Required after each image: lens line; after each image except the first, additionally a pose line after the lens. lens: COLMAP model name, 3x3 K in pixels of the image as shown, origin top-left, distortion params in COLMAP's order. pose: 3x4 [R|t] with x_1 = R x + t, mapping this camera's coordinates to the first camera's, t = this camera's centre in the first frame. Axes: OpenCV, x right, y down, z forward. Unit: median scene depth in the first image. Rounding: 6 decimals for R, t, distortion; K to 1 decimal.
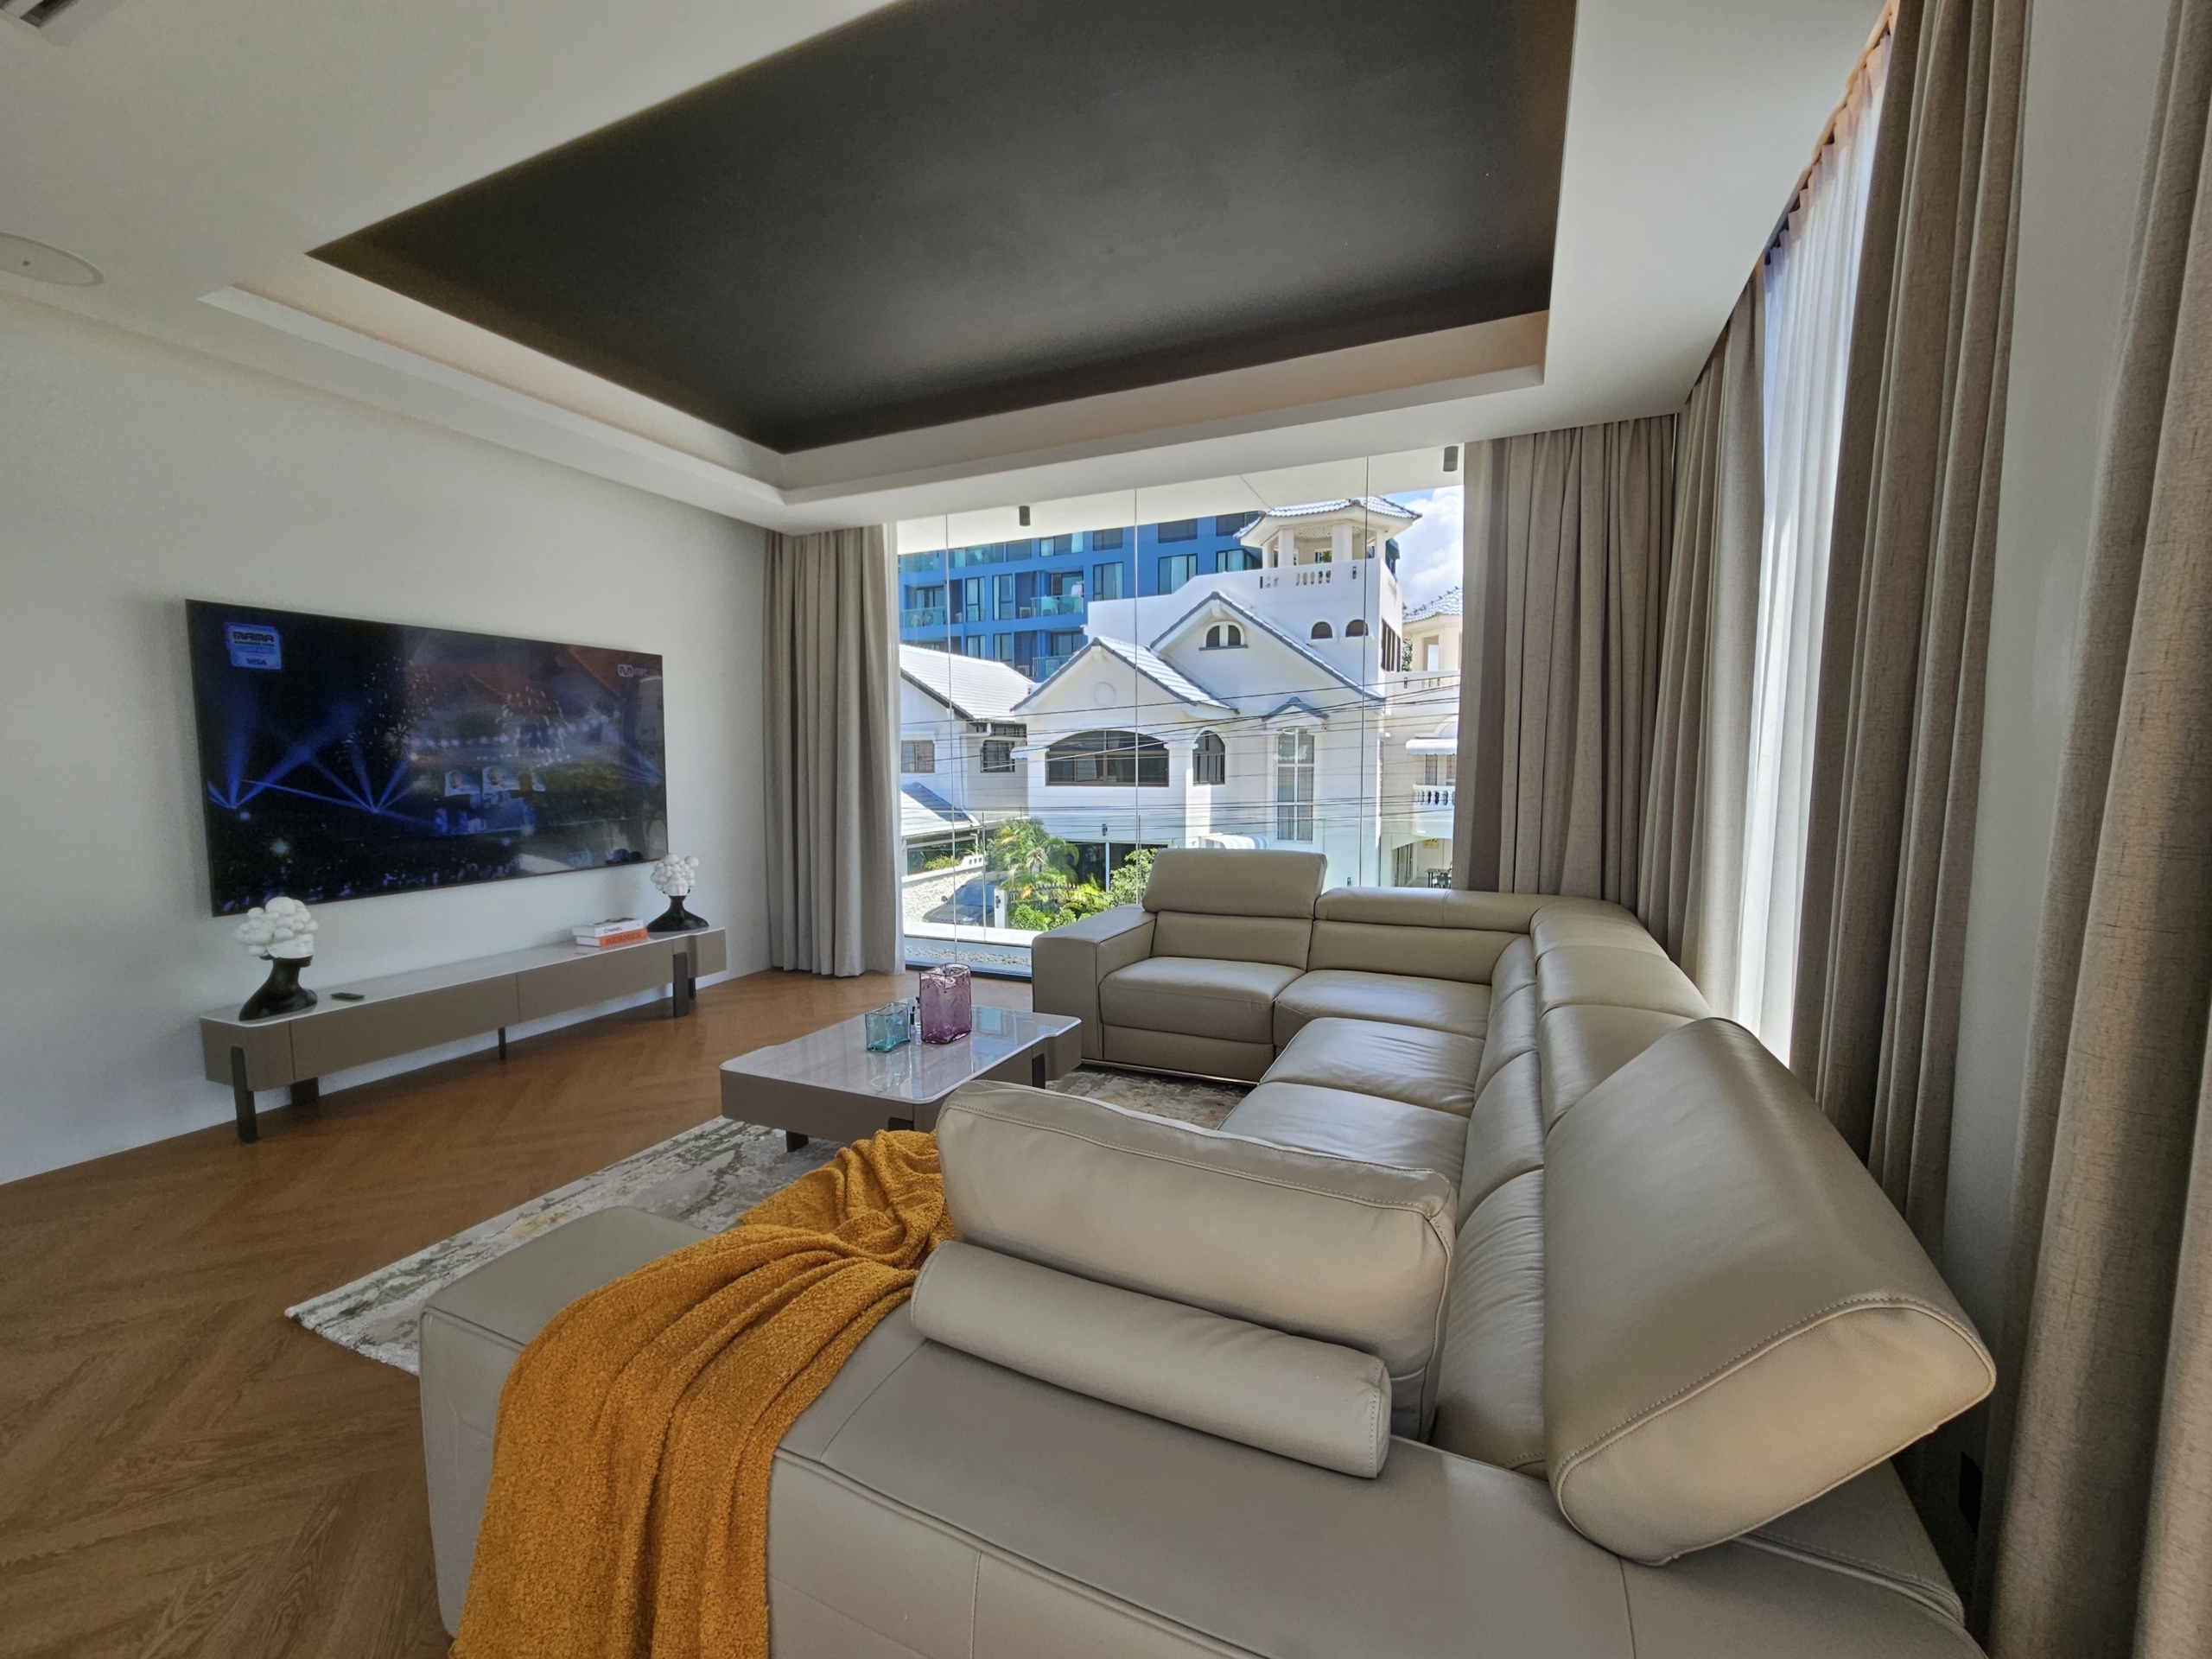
lens RADIAL K [[913.8, 0, 1088.7], [0, 913.8, 843.7], [0, 0, 1]] dist [0.002908, -0.002252]
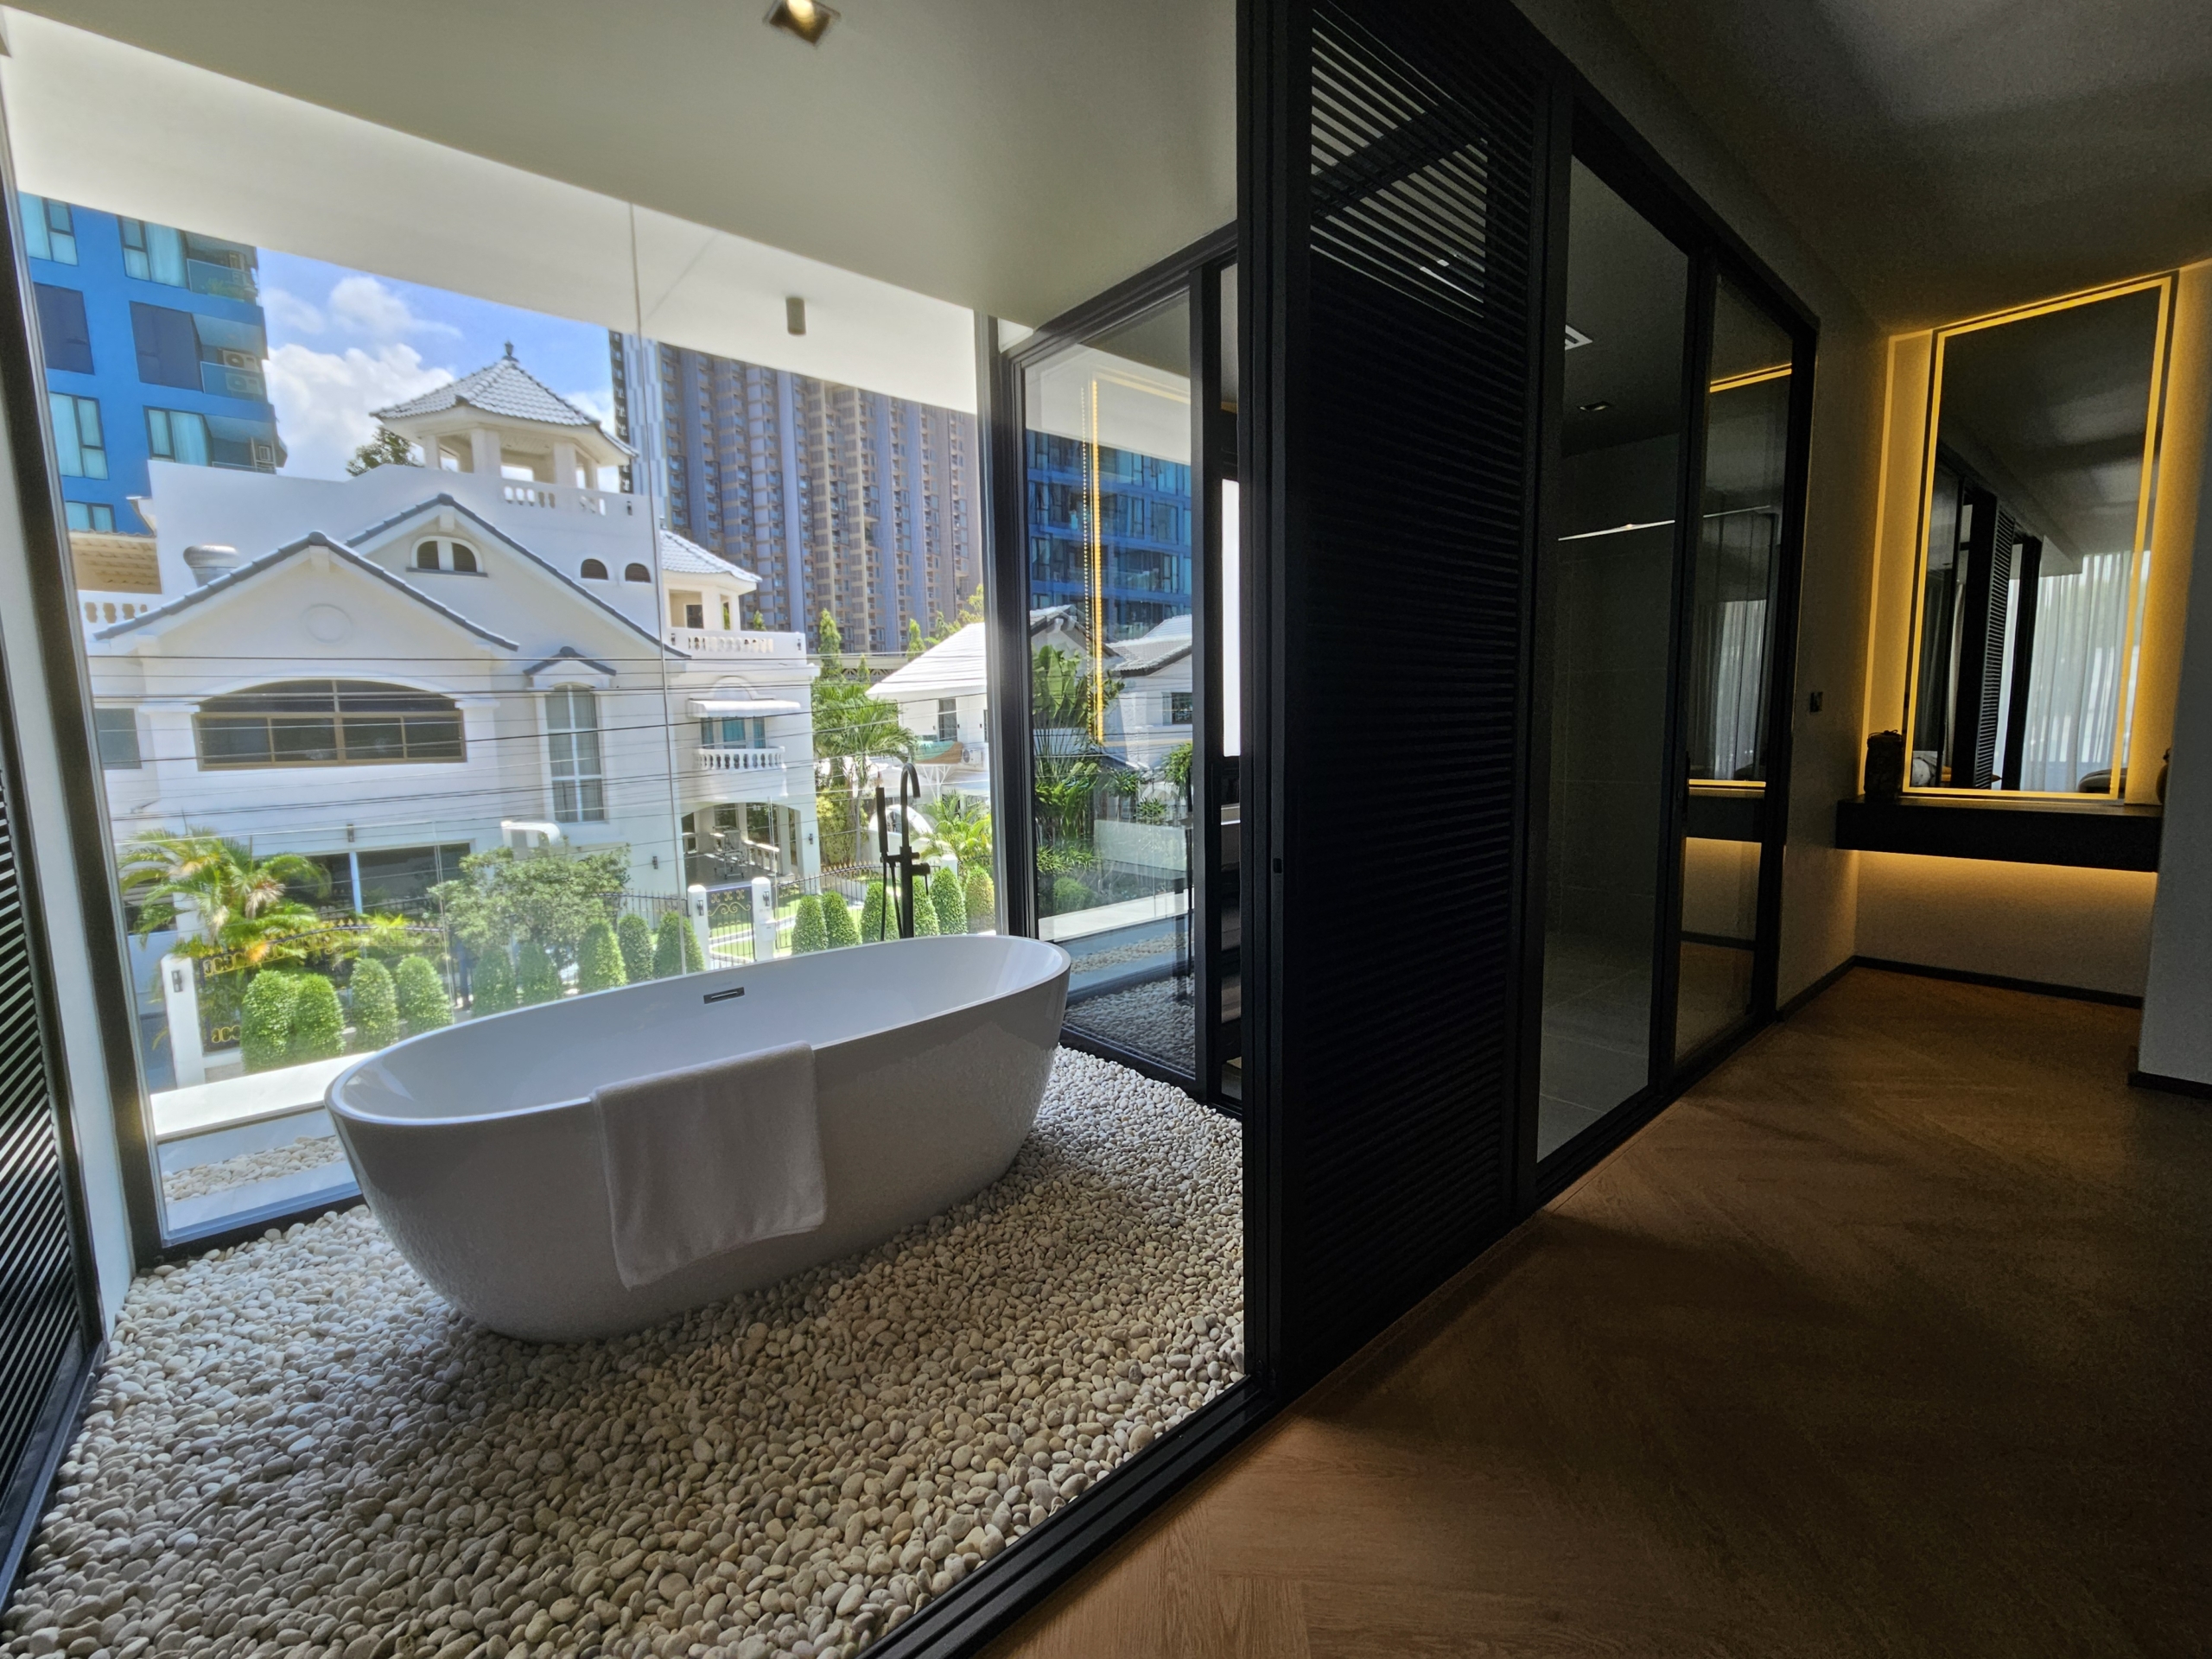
lens RADIAL K [[913.8, 0, 1109.4], [0, 913.8, 820.1], [0, 0, 1]] dist [0.002908, -0.002252]
pose [[0.424468, -0.104273, 0.899419, -0.337266], [0.096378, 0.992907, 0.069627, -0.018345], [-0.900299, 0.057130, 0.431507, 0.235677]]
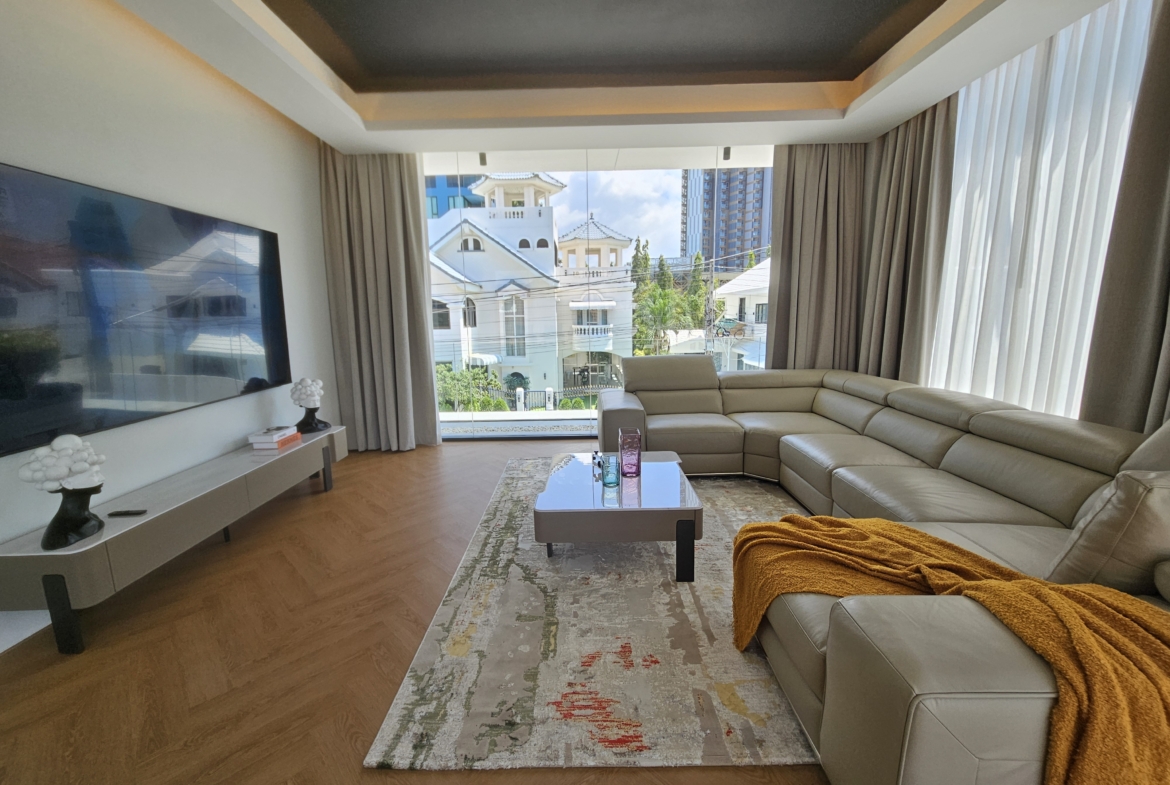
lens RADIAL K [[482.8, 0, 584.0], [0, 482.8, 397.3], [0, 0, 1]] dist [0.002960, -0.000167]
pose [[0.912783, -0.081891, 0.400152, -0.059884], [0.050208, 0.994761, 0.089048, -0.000825], [-0.405348, -0.061190, 0.912112, 0.024013]]
